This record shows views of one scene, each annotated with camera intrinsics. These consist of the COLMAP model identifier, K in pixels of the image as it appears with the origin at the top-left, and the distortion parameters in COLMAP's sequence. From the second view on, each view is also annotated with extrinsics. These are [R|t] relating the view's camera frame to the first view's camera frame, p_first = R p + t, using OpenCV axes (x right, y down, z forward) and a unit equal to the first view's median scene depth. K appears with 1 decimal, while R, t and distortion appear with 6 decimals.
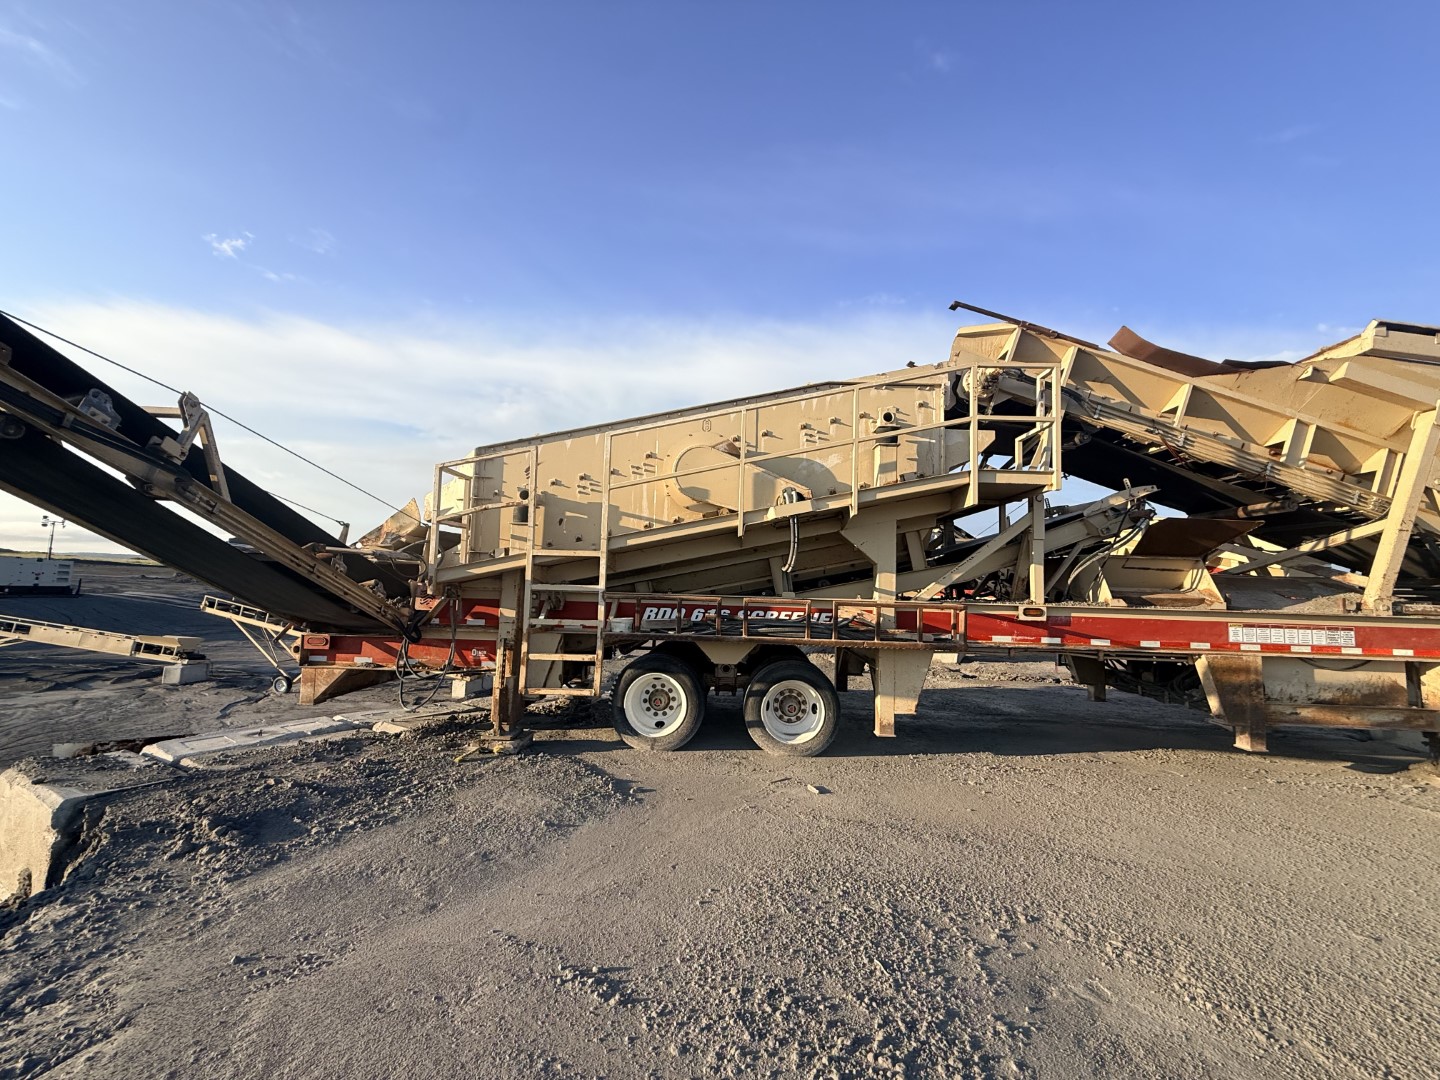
lens RADIAL K [[574.3, 0, 721.4], [0, 574.3, 546.4], [0, 0, 1]] dist [-0.000228, -0.000205]
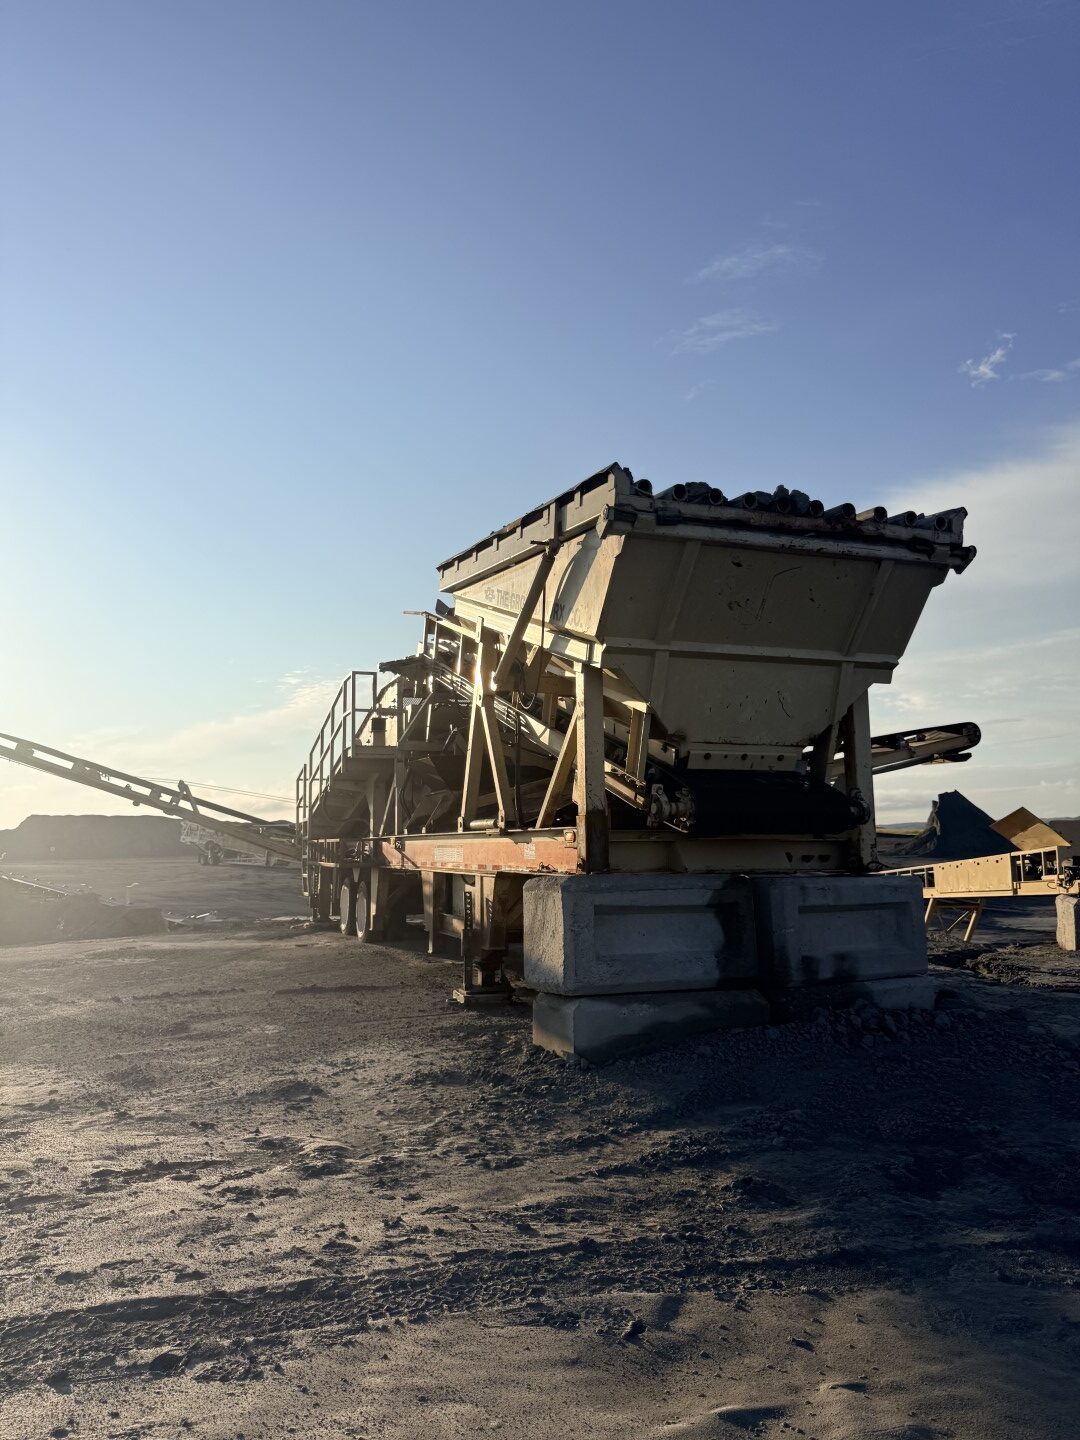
lens RADIAL K [[1009.3, 0, 540.0], [0, 1009.3, 720.0], [0, 0, 1]] dist [0.105036, 0.000529]
pose [[0.378294, -0.146728, -0.913983, 2.910769], [0.090488, 0.988491, -0.121237, 0.153025], [0.921252, -0.036841, 0.387217, 0.403917]]
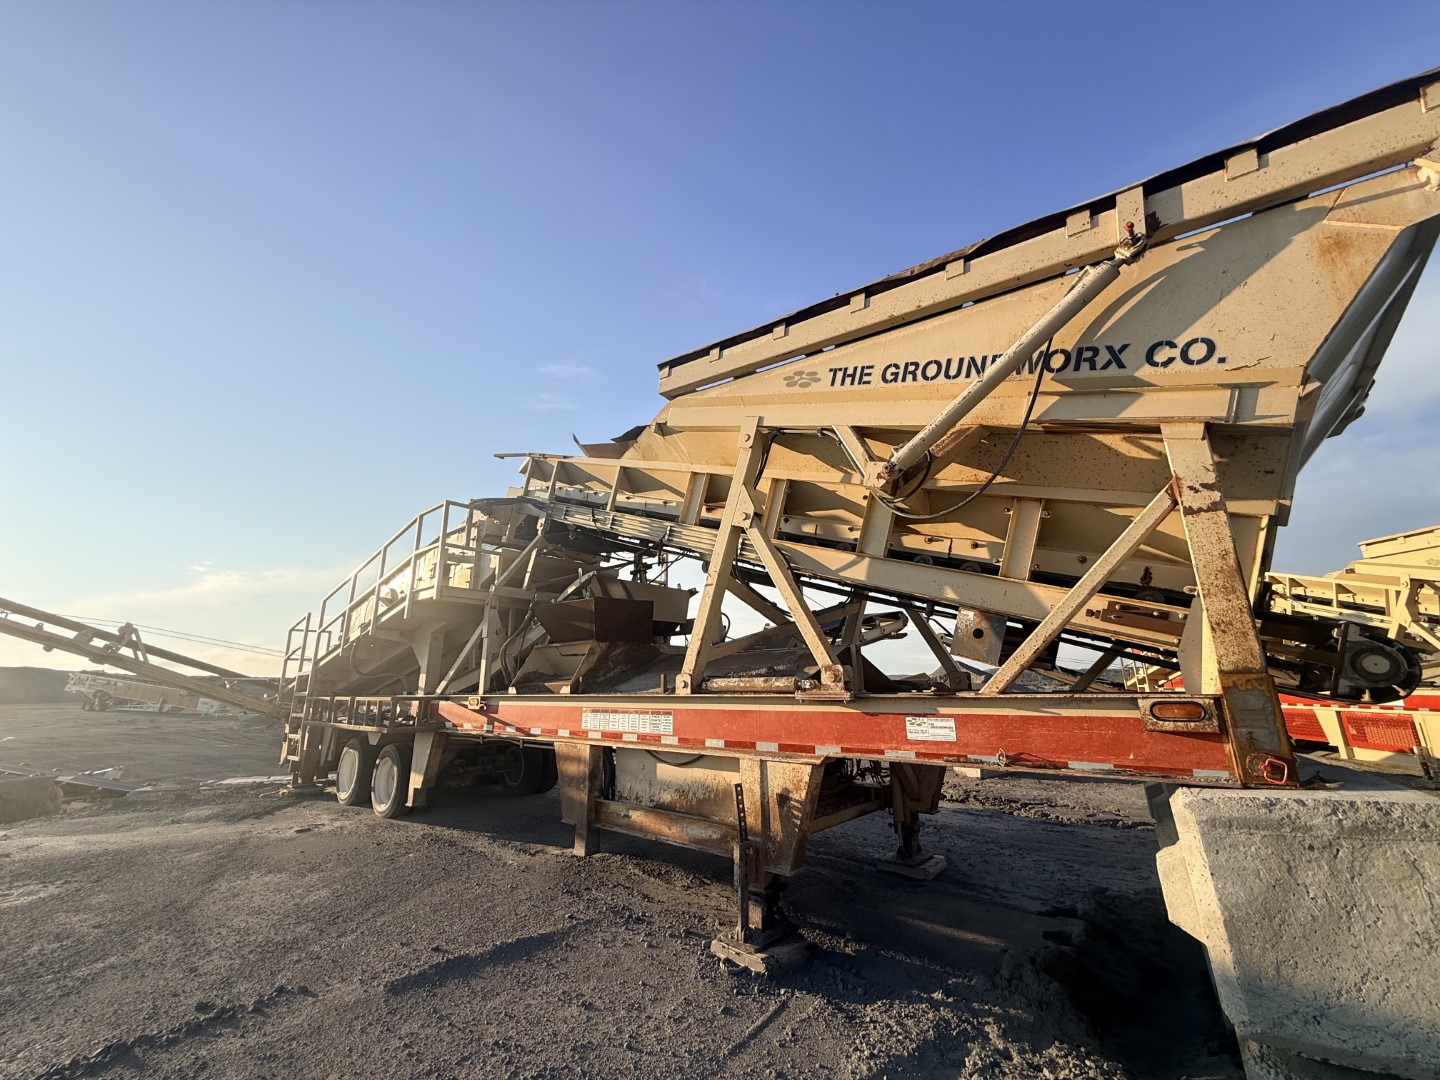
lens RADIAL K [[574.3, 0, 721.4], [0, 574.3, 546.4], [0, 0, 1]] dist [-0.000228, -0.000205]
pose [[0.779399, -0.187899, -0.597688, 1.683134], [0.077071, 0.975477, -0.206165, 0.086166], [0.621770, 0.114621, 0.774767, 0.376697]]
